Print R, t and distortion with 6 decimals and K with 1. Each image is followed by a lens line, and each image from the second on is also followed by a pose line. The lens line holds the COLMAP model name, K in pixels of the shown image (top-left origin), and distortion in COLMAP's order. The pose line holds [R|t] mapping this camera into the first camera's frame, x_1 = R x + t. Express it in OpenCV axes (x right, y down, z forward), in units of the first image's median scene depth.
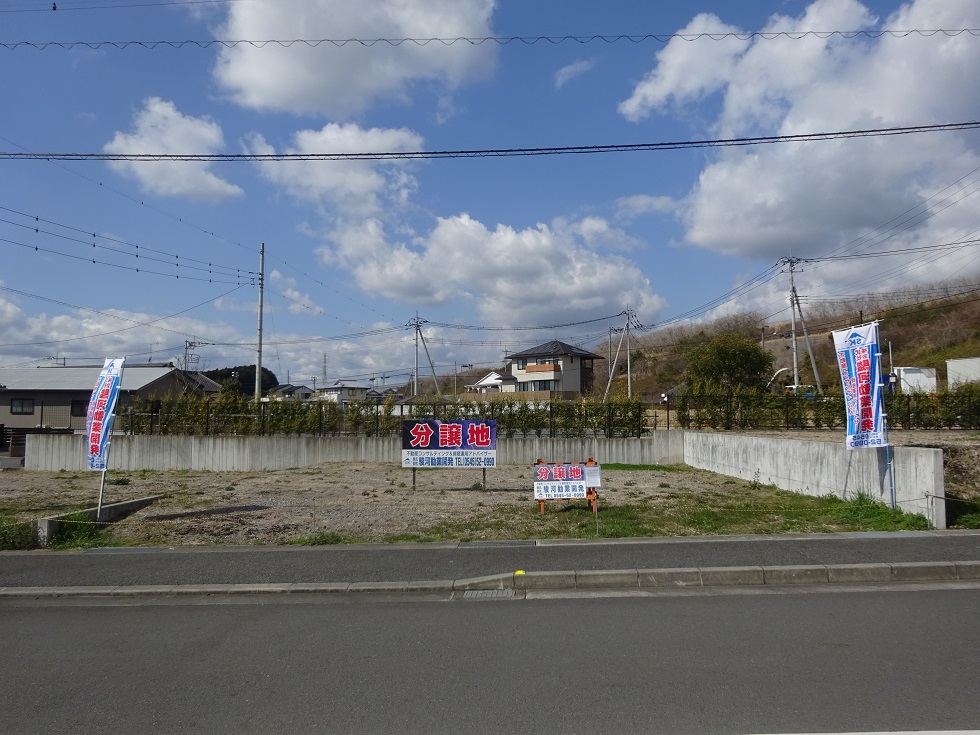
lens RADIAL K [[686.3, 0, 505.0], [0, 686.3, 387.1], [0, 0, 1]] dist [-0.035937, 0.002271]
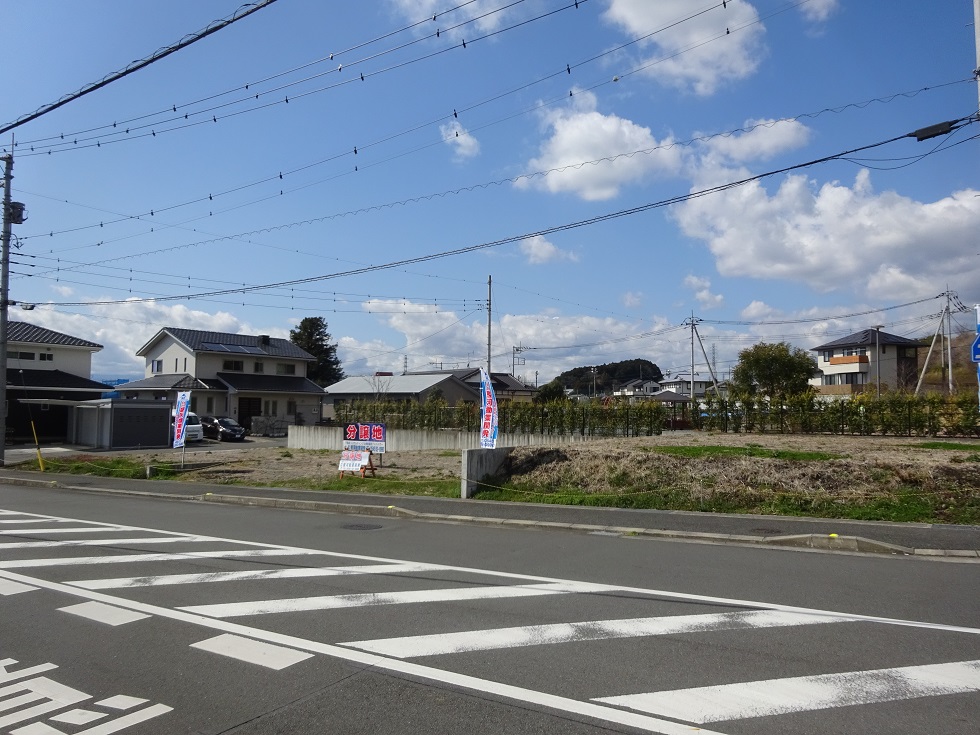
lens RADIAL K [[686.3, 0, 505.0], [0, 686.3, 387.1], [0, 0, 1]] dist [-0.035937, 0.002271]
pose [[0.851116, -0.012708, -0.524823, 0.172841], [0.018994, 0.999798, 0.006595, -0.006815], [0.524633, -0.015581, 0.851186, -0.034129]]
